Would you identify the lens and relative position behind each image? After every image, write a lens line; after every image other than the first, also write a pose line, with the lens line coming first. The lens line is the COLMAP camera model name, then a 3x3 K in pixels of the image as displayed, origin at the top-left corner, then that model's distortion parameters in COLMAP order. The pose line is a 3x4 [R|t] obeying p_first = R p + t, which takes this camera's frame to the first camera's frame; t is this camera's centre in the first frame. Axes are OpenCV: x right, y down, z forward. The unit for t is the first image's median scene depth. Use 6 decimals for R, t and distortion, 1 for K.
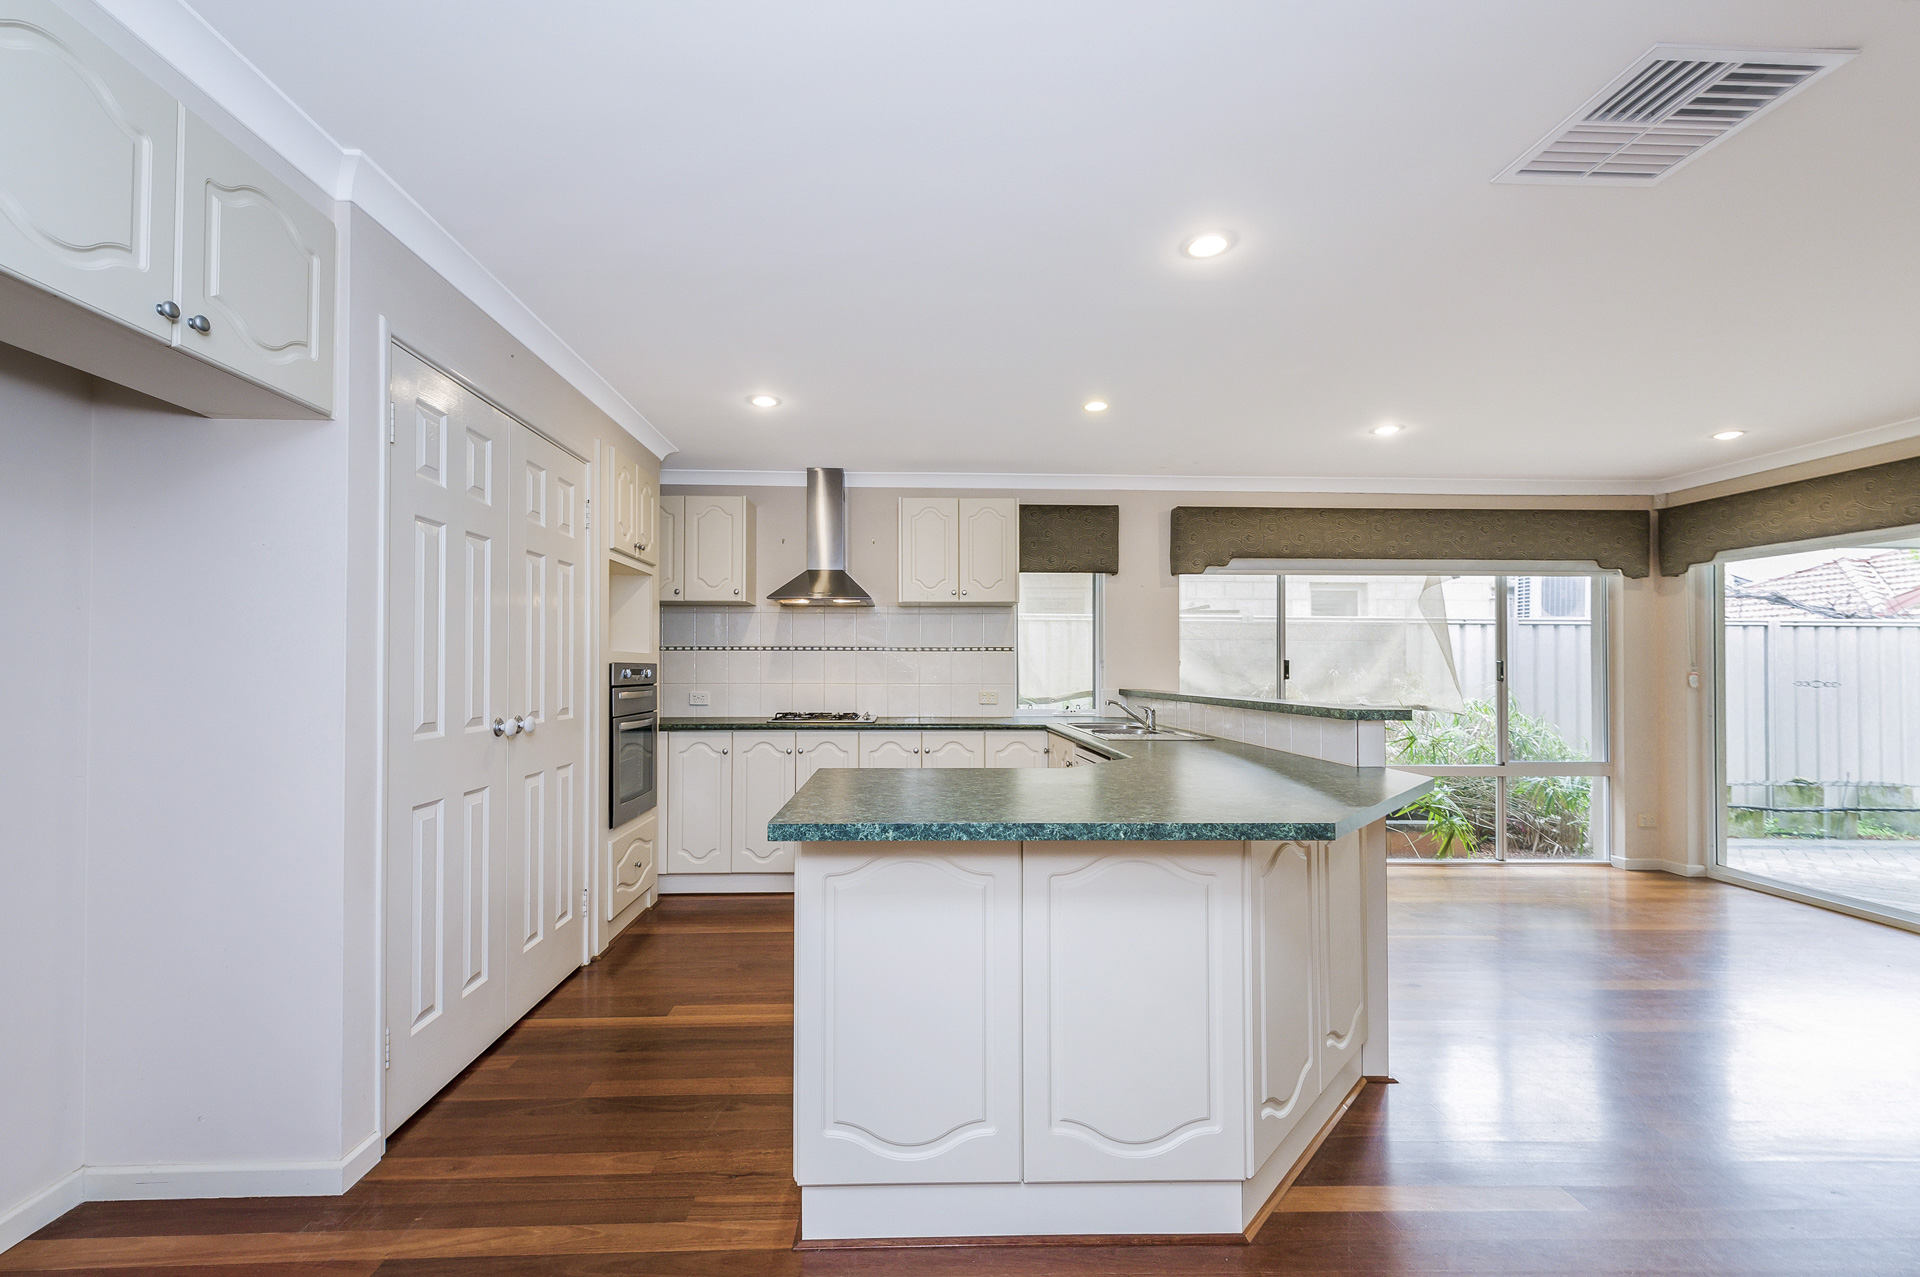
lens RADIAL K [[839.5, 0, 978.0], [0, 839.5, 666.0], [0, 0, 1]] dist [0.005167, -0.000724]
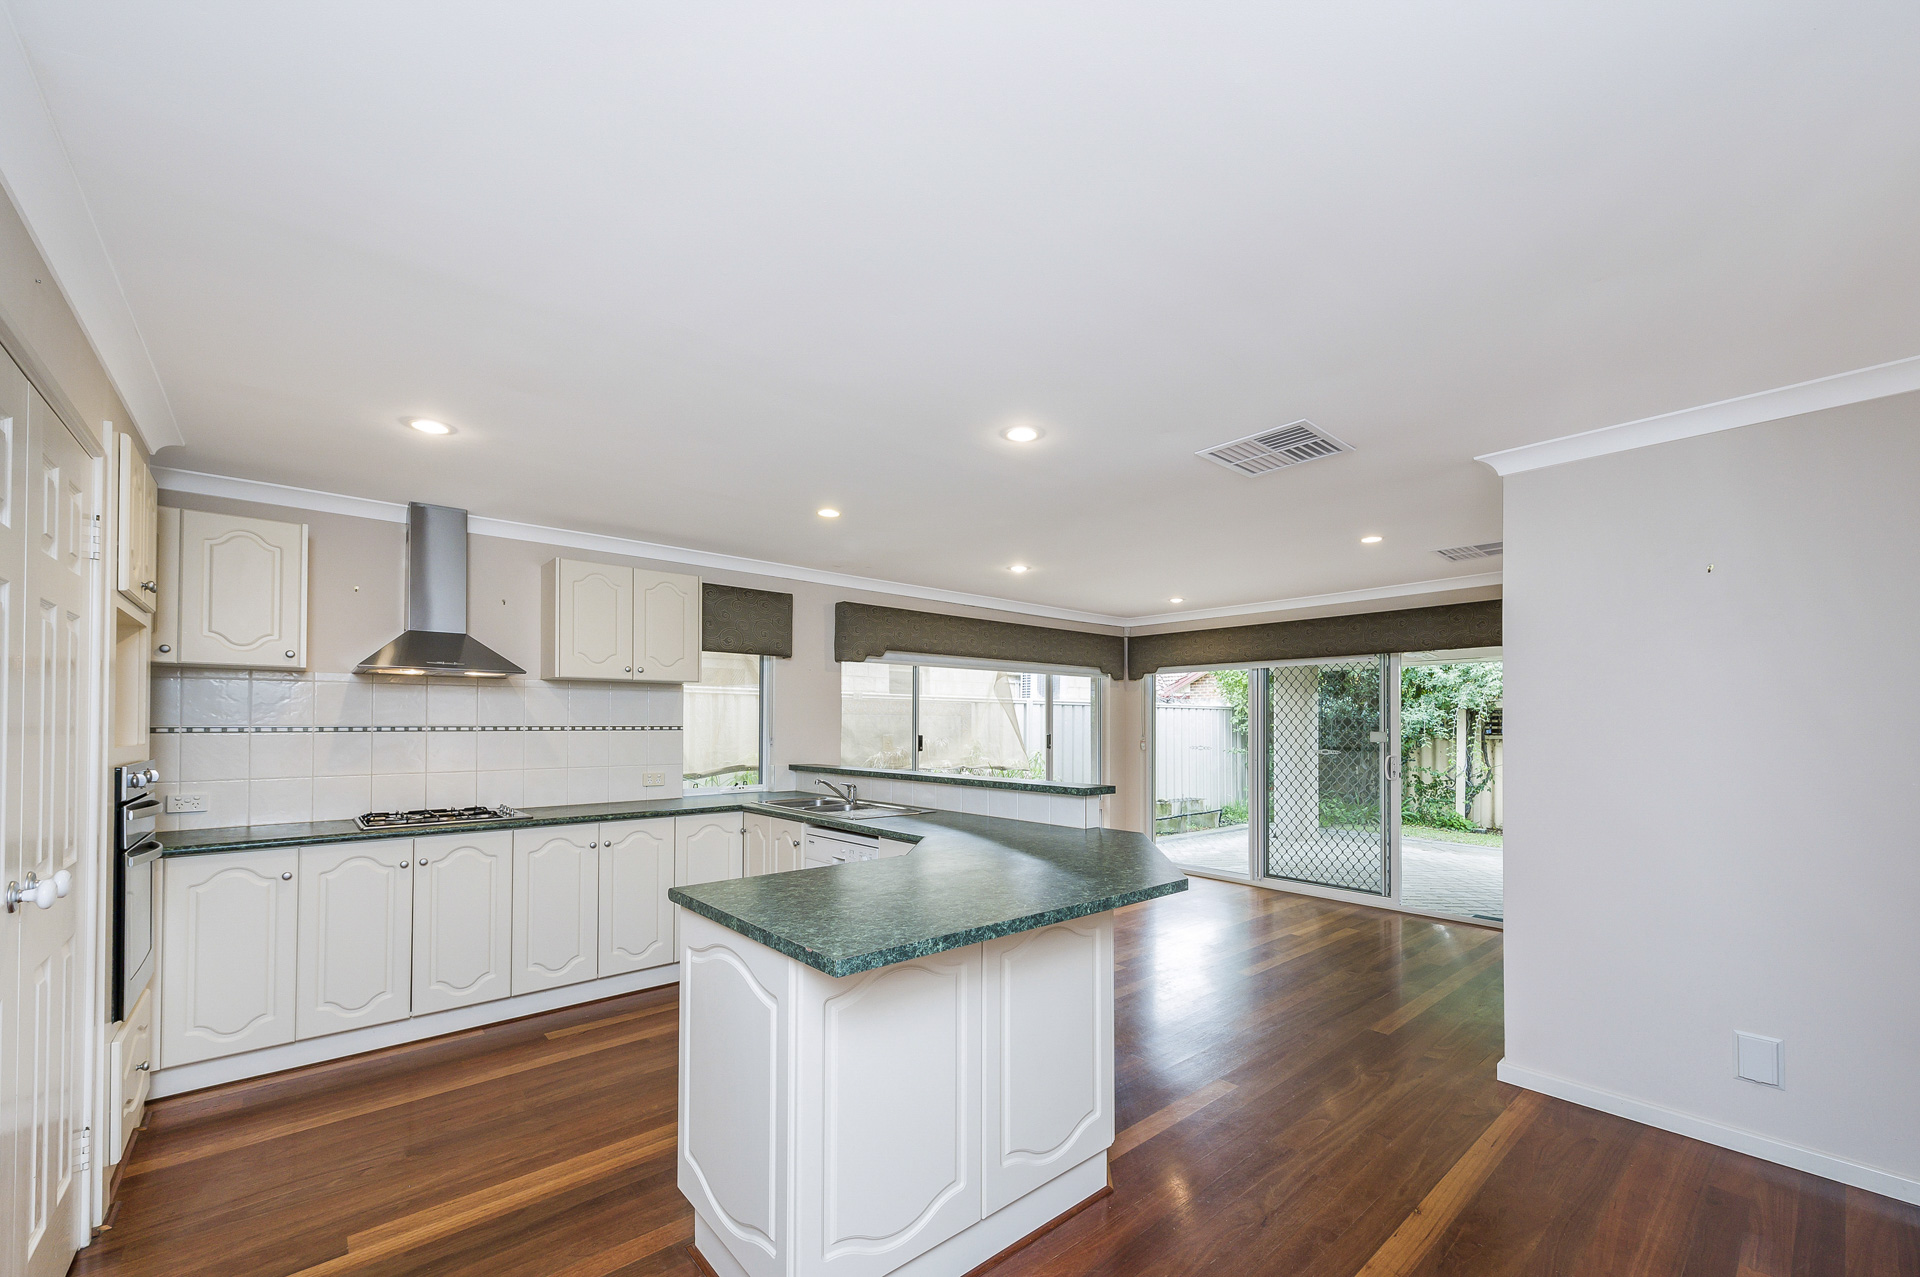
lens RADIAL K [[739.9, 0, 1071.3], [0, 739.9, 720.0], [0, 0, 1]] dist [0.007324, -0.001511]
pose [[0.734459, 0.003475, 0.678644, -0.214590], [-0.004324, 0.999991, -0.000440, -0.031730], [-0.678639, -0.002612, 0.734467, 0.060166]]
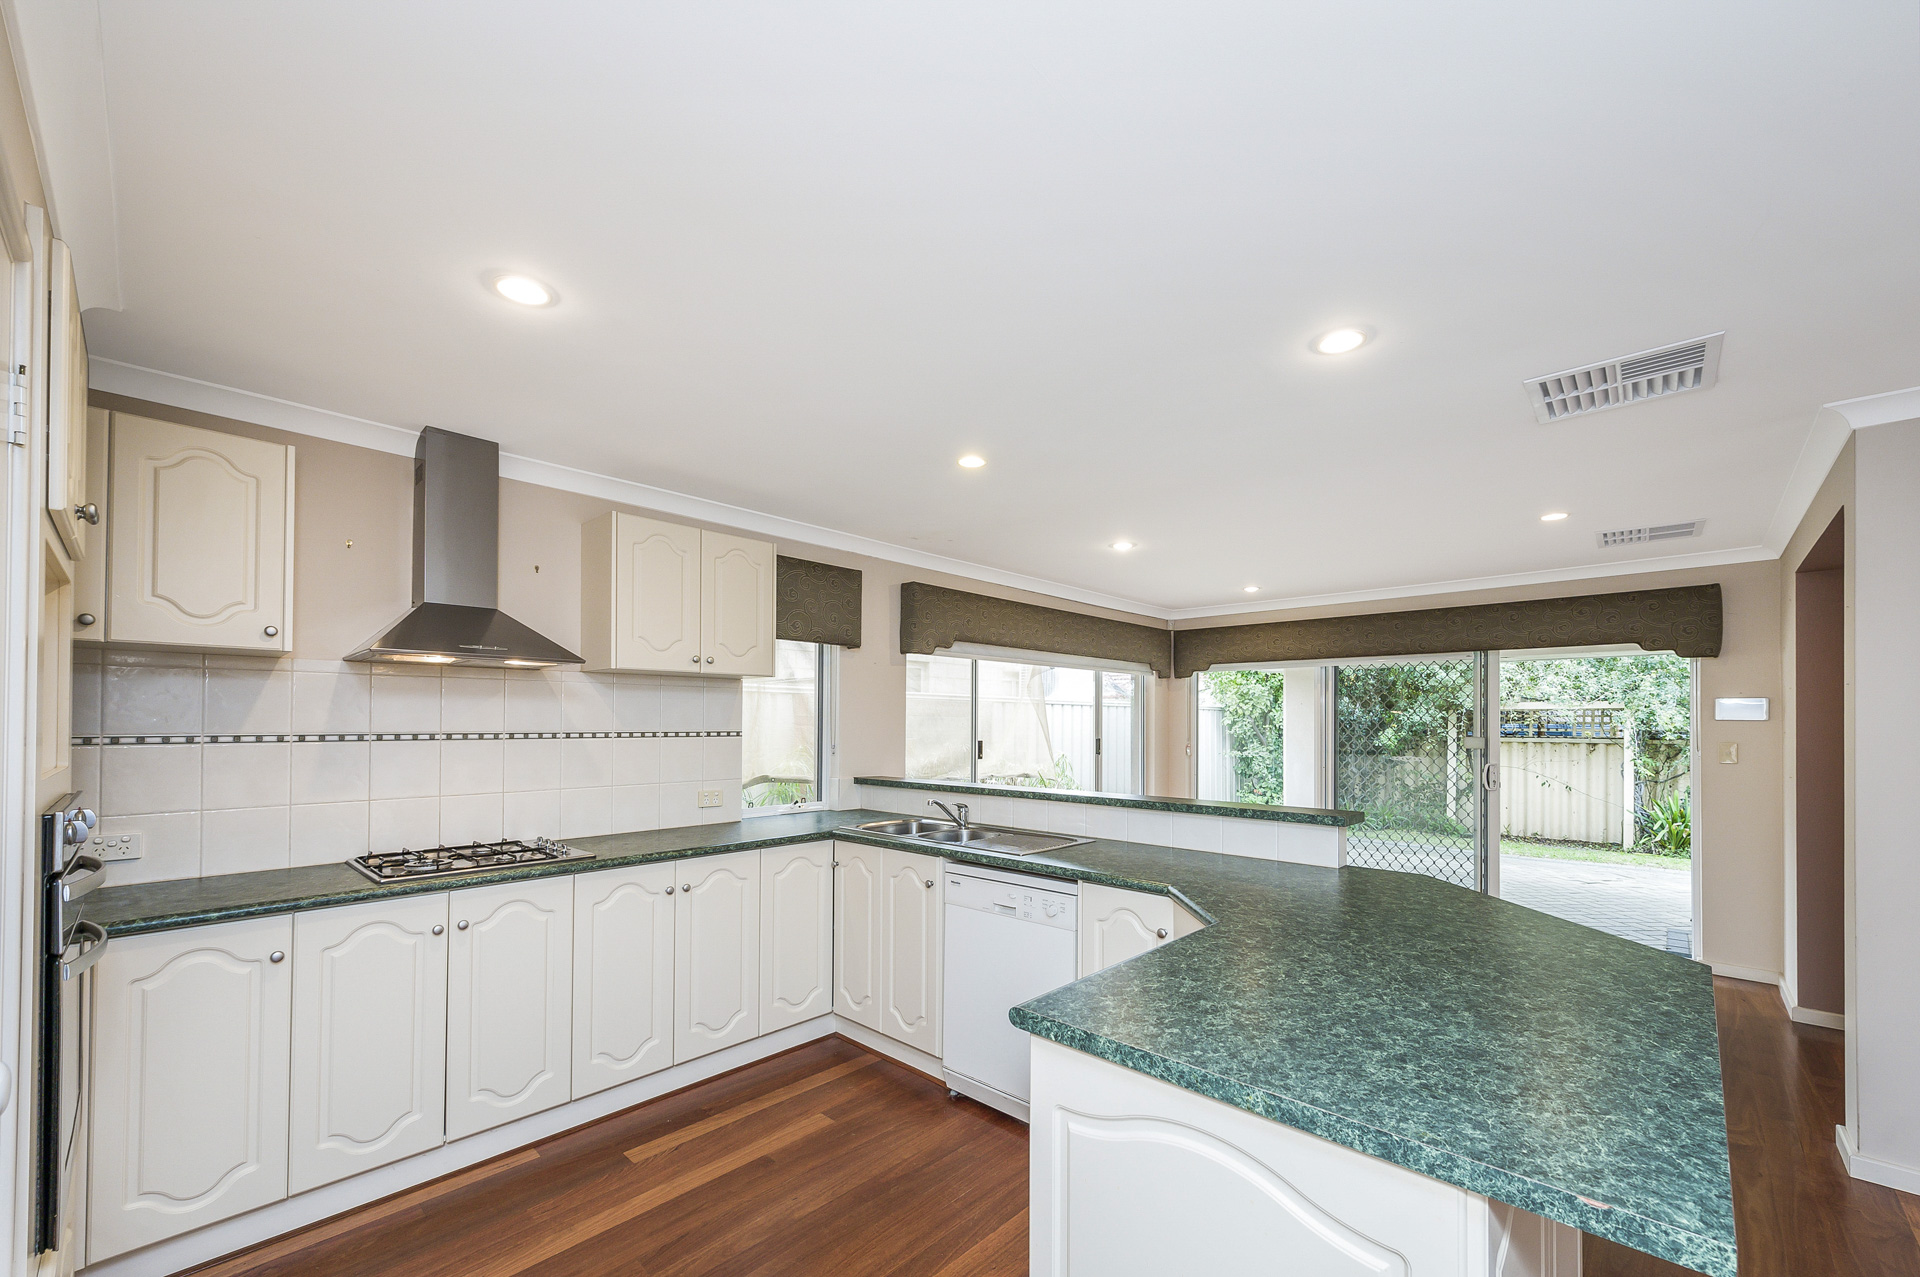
lens RADIAL K [[739.9, 0, 1023.3], [0, 739.9, 720.2], [0, 0, 1]] dist [0.007324, -0.001511]
pose [[0.689619, 0.004049, 0.724161, -0.281483], [-0.007882, 0.999967, 0.001915, -0.036776], [-0.724130, -0.007028, 0.689628, 0.337737]]
